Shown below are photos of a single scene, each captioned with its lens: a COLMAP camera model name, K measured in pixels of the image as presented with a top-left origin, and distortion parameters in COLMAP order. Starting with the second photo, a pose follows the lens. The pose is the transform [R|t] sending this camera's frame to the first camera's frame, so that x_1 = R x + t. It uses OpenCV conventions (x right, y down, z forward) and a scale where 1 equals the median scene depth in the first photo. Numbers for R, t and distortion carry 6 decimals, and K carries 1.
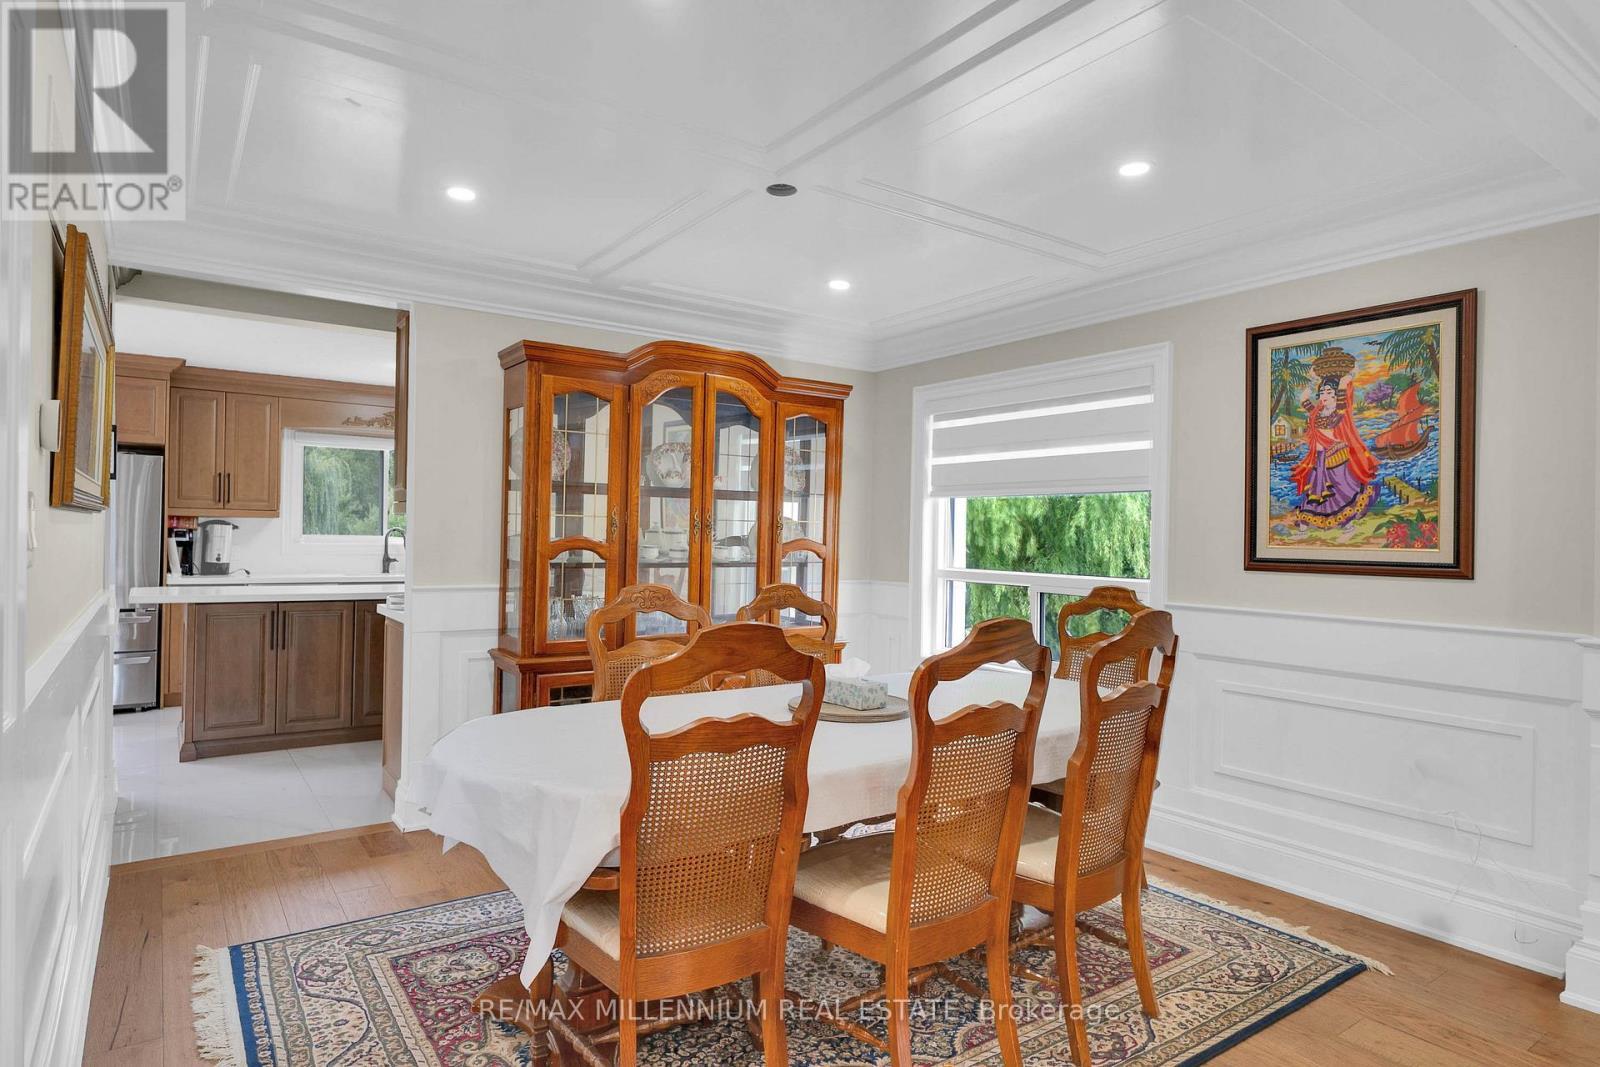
lens RADIAL K [[865.1, 0, 796.3], [0, 865.1, 530.0], [0, 0, 1]] dist [-0.001829, -0.000303]
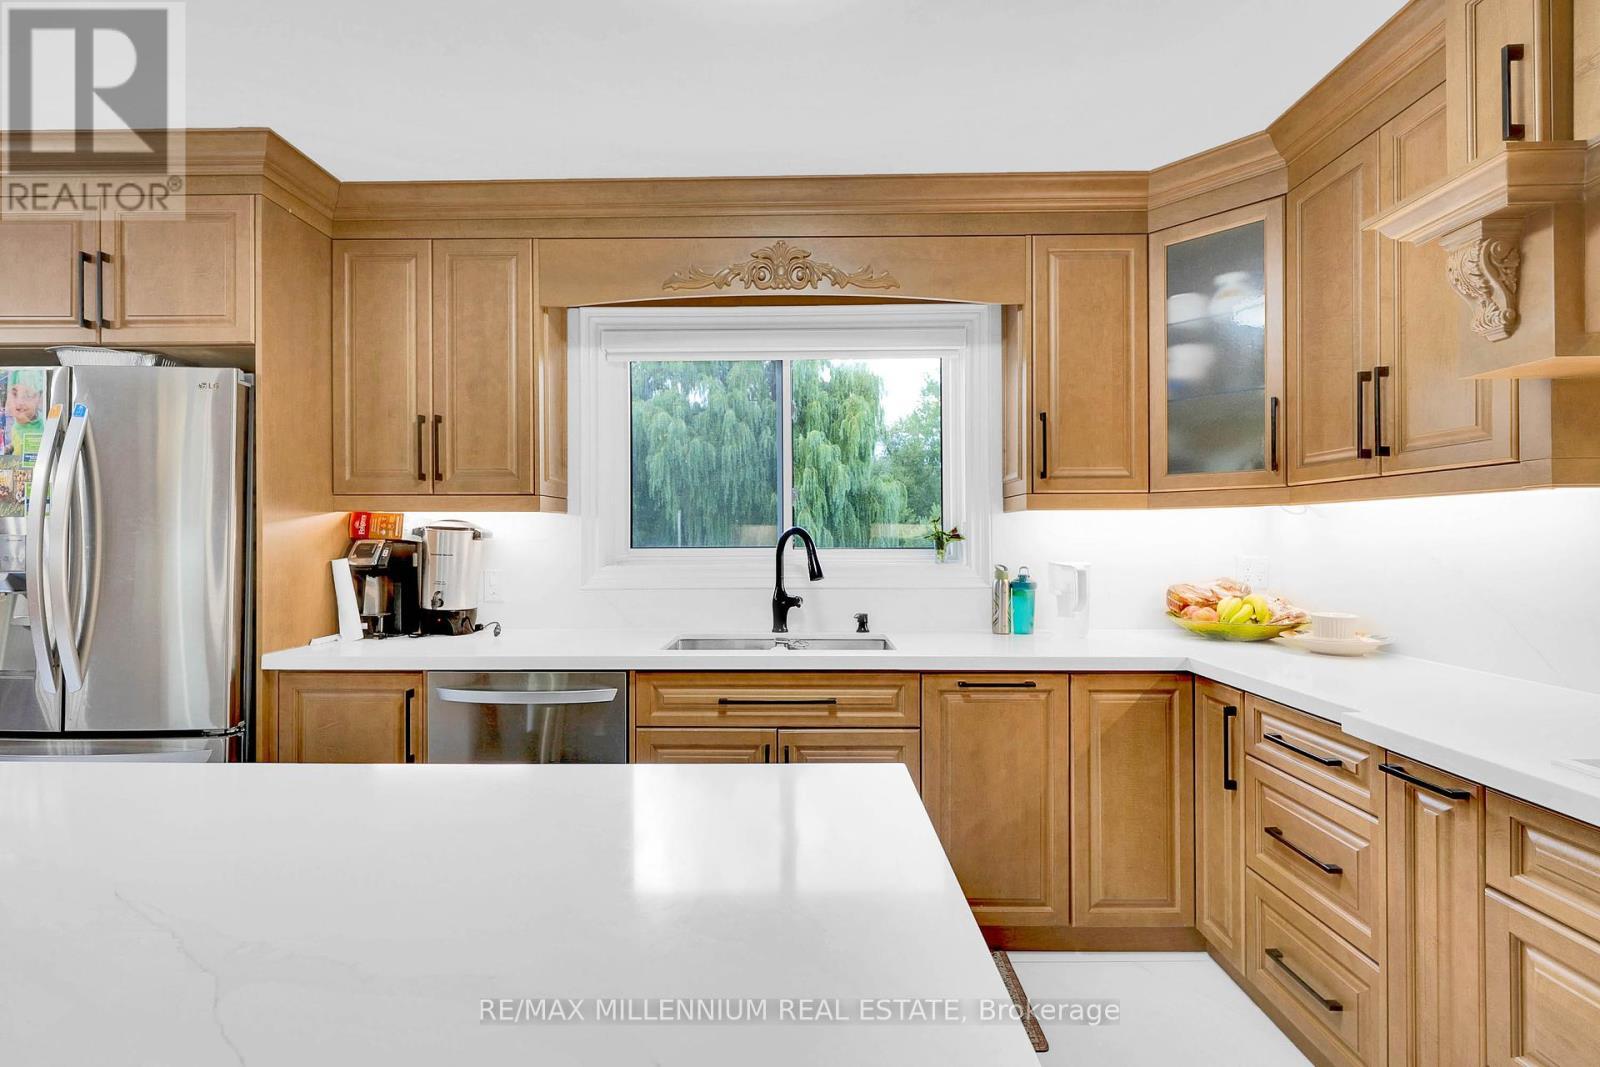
lens RADIAL K [[717.8, 0, 799.9], [0, 717.8, 539.7], [0, 0, 1]] dist [-0.009264, -0.000067]
pose [[0.797539, -0.020339, -0.602924, -0.411510], [0.023527, 0.999720, -0.002603, 0.007596], [0.602808, -0.012110, 0.797794, 1.199576]]
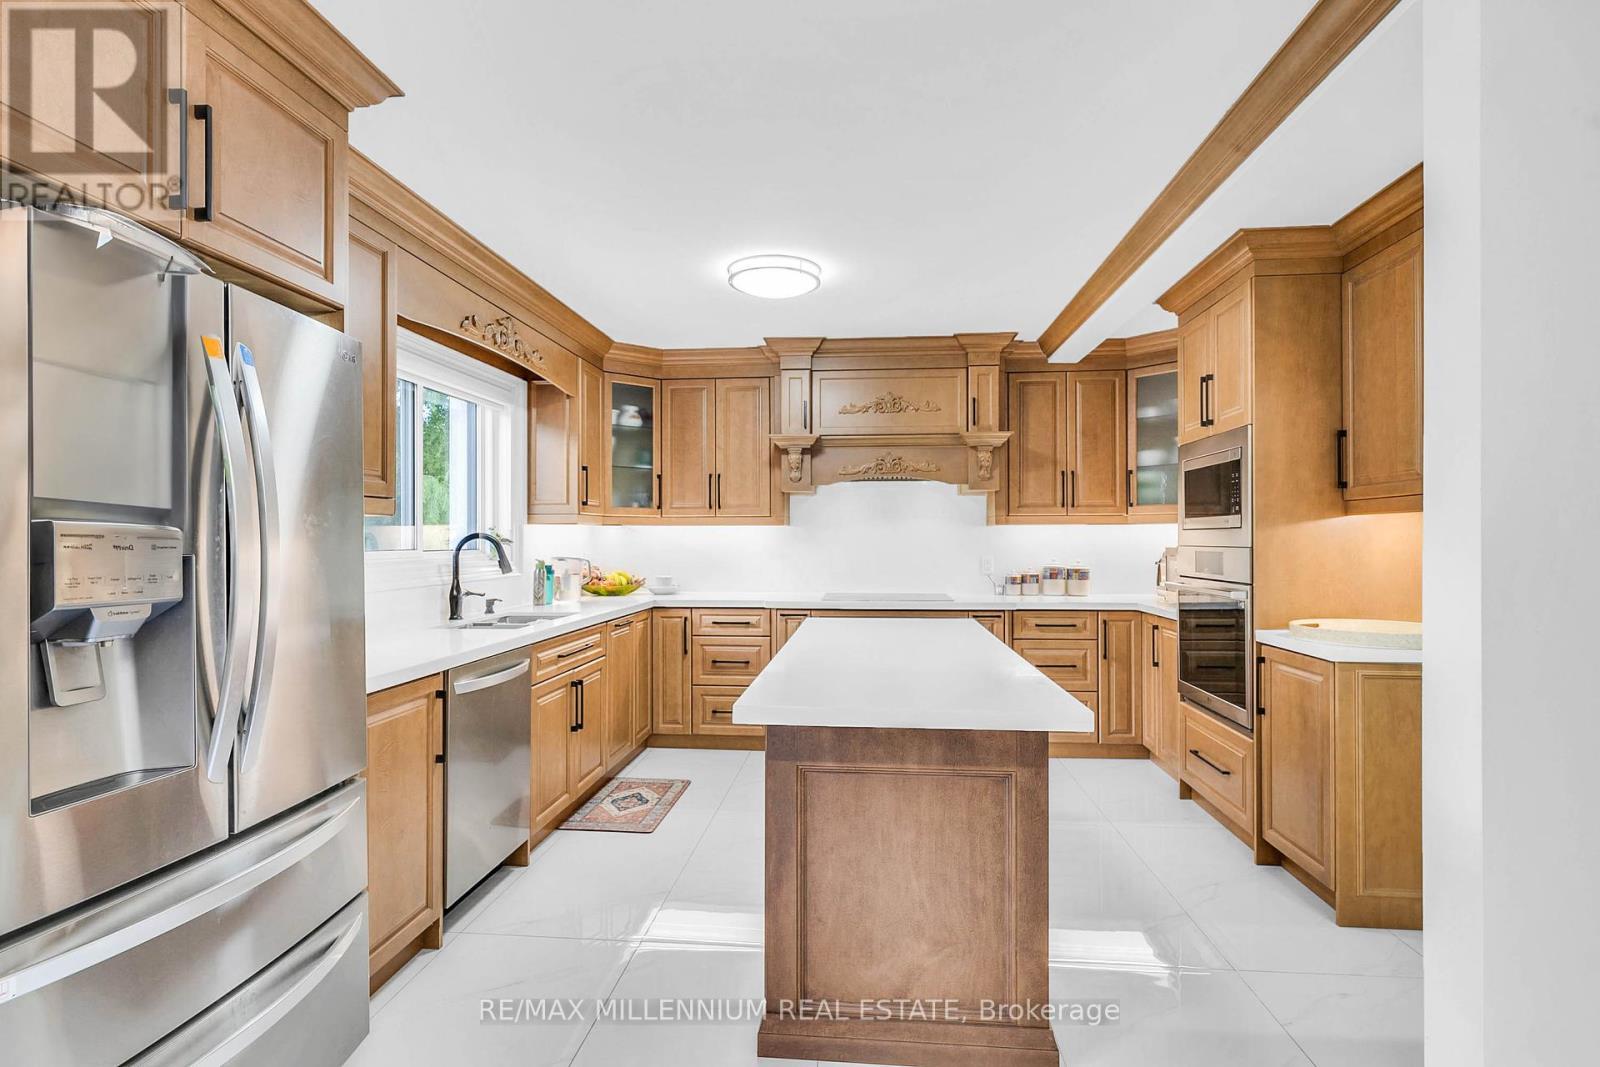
lens RADIAL K [[792.5, 0, 797.7], [0, 792.5, 535.0], [0, 0, 1]] dist [-0.000676, -0.000253]
pose [[0.668332, -0.015185, 0.743709, -1.159561], [0.005333, 0.999864, 0.015623, -0.013148], [-0.743844, -0.006475, 0.668321, 0.873653]]
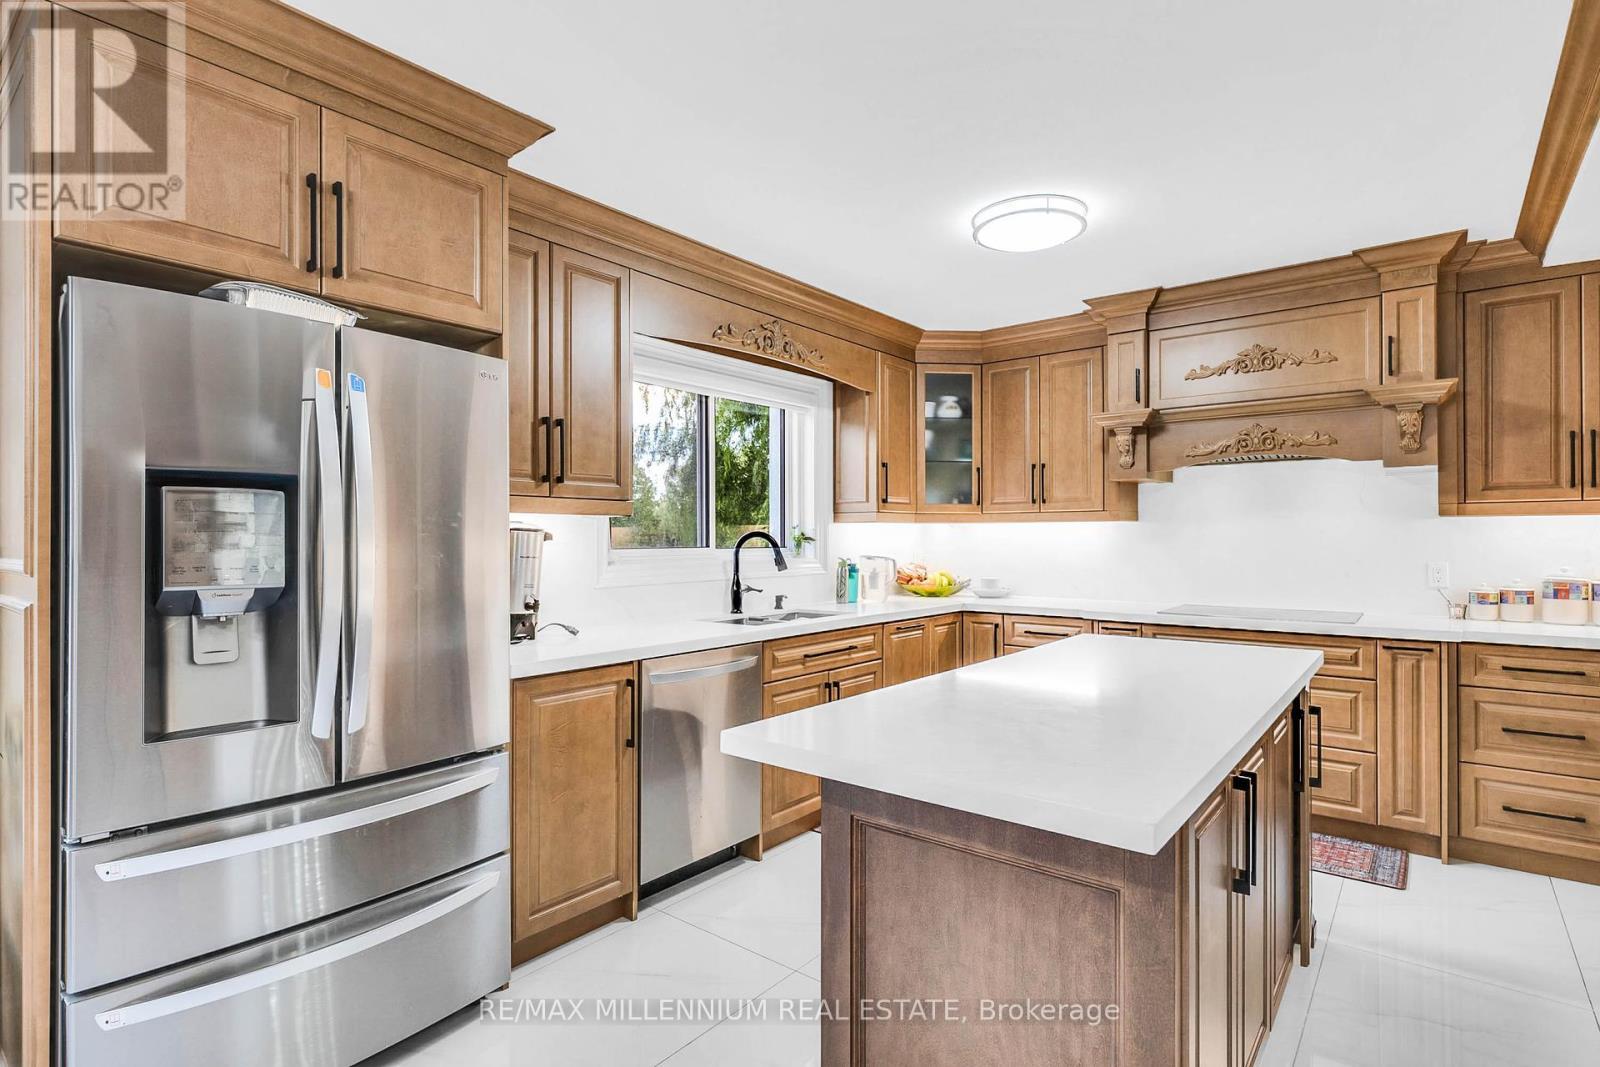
lens RADIAL K [[792.5, 0, 797.7], [0, 792.5, 535.0], [0, 0, 1]] dist [-0.000676, -0.000253]
pose [[0.967633, -0.018456, 0.251685, -0.943012], [0.016245, 0.999809, 0.010861, -0.009165], [-0.251837, -0.006421, 0.967748, 0.826115]]
